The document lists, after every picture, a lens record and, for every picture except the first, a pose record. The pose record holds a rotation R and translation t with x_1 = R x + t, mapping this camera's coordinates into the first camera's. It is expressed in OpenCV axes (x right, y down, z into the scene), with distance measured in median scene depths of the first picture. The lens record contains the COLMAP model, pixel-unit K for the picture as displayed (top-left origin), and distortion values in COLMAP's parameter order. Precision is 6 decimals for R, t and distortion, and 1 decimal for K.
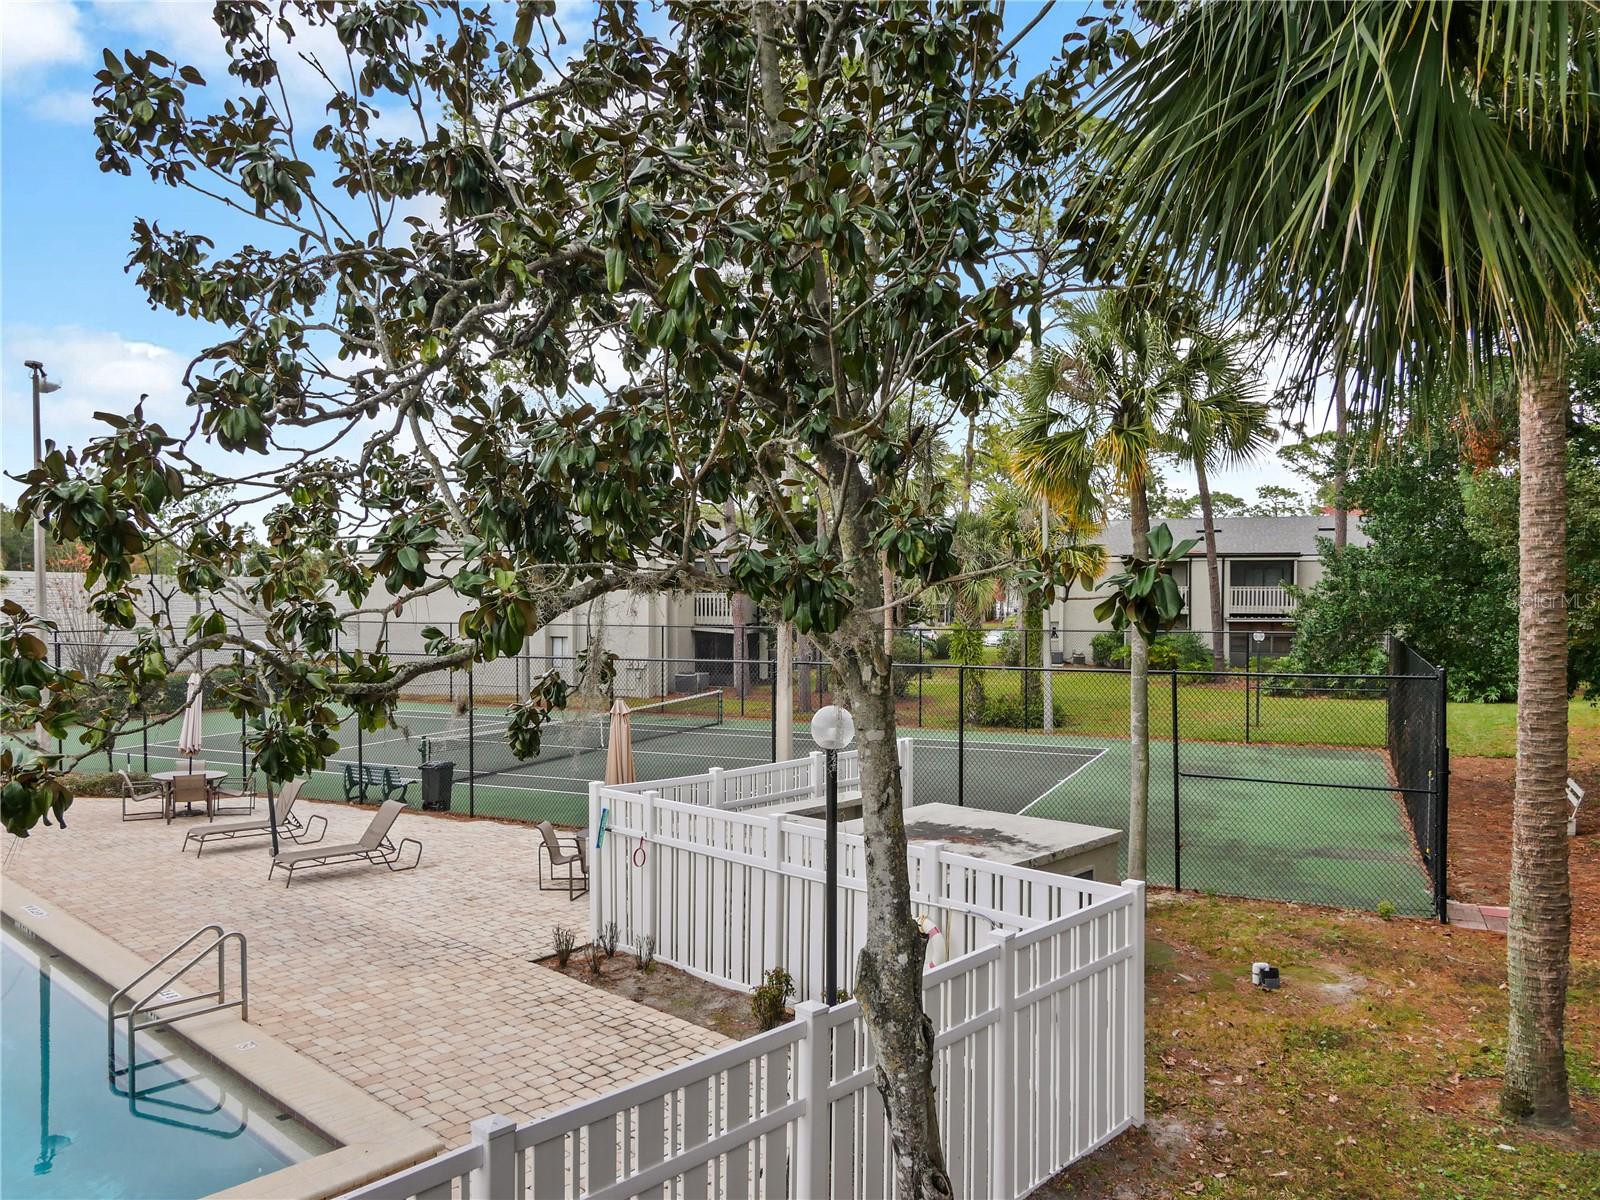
lens RADIAL K [[1125.6, 0, 800.0], [0, 1125.6, 600.0], [0, 0, 1]] dist [0.034356, -0.045983]
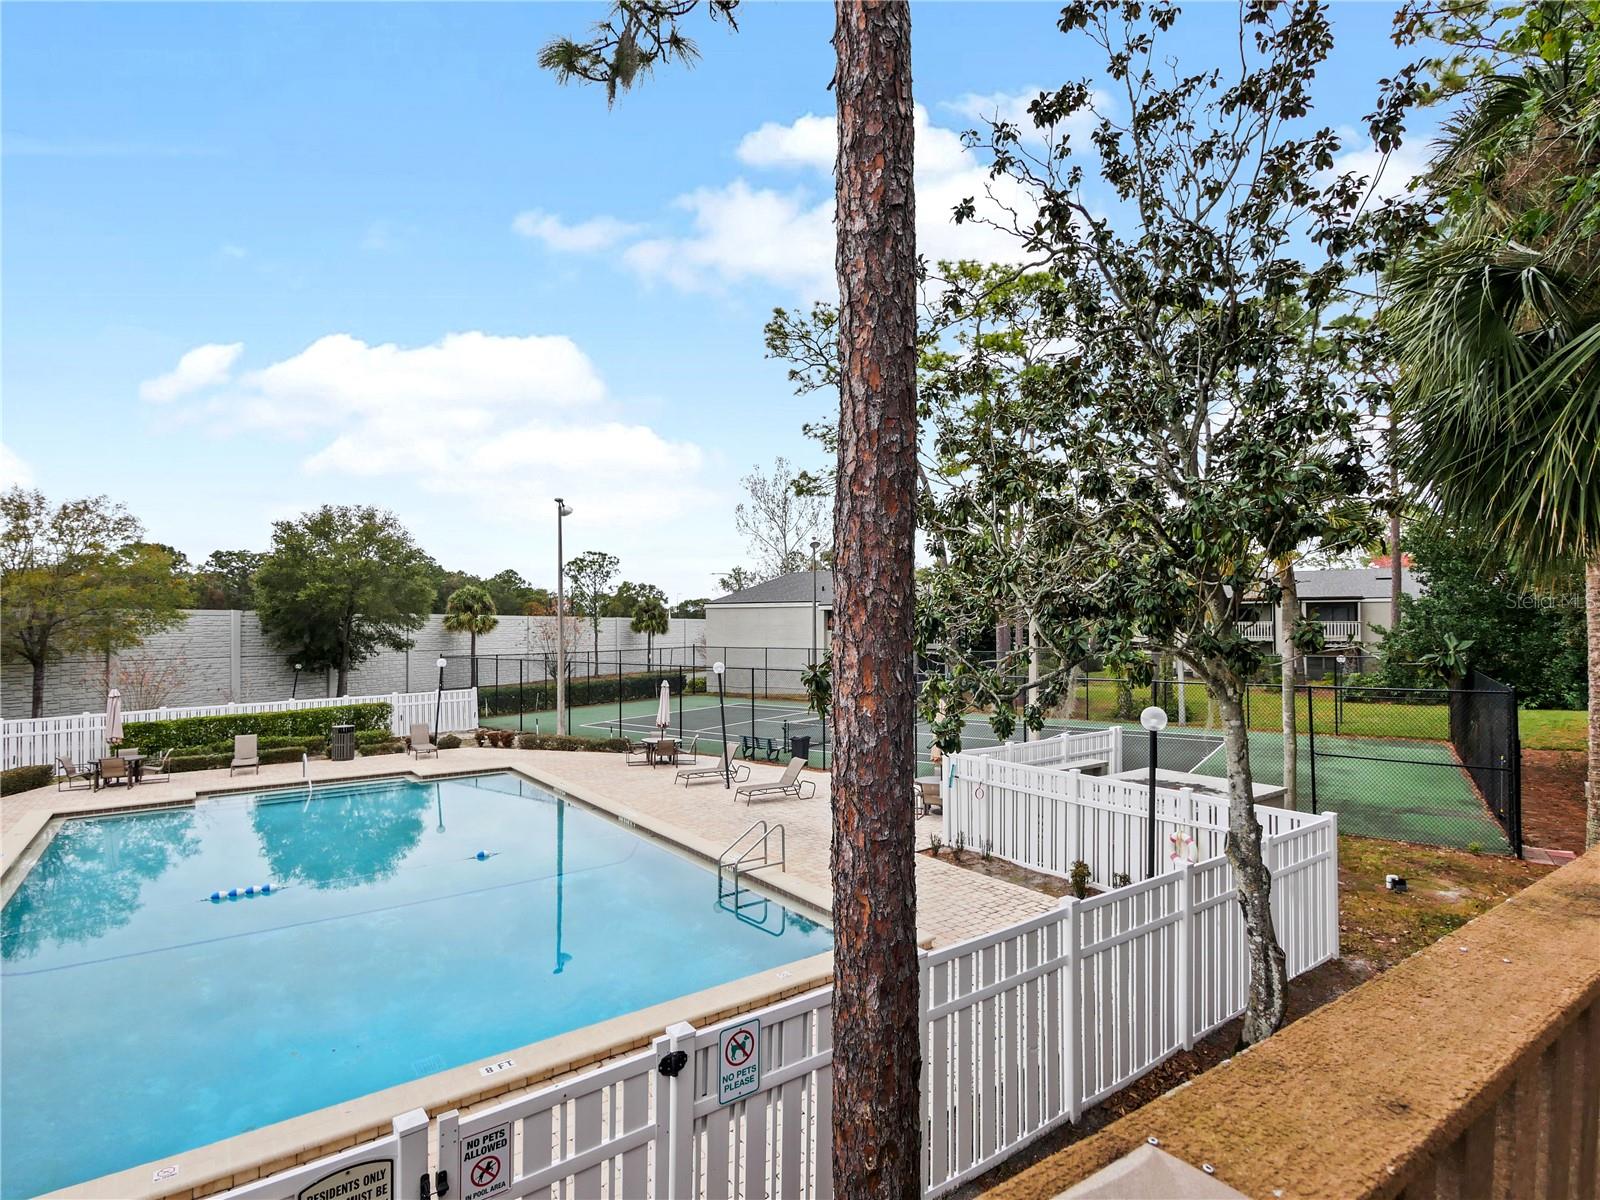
lens RADIAL K [[789.9, 0, 800.0], [0, 789.9, 600.0], [0, 0, 1]] dist [0.000948, 0.001728]
pose [[0.983135, -0.009833, -0.182619, -0.188843], [0.003420, 0.999367, -0.035401, -0.022208], [0.182852, 0.034180, 0.982546, -0.228944]]
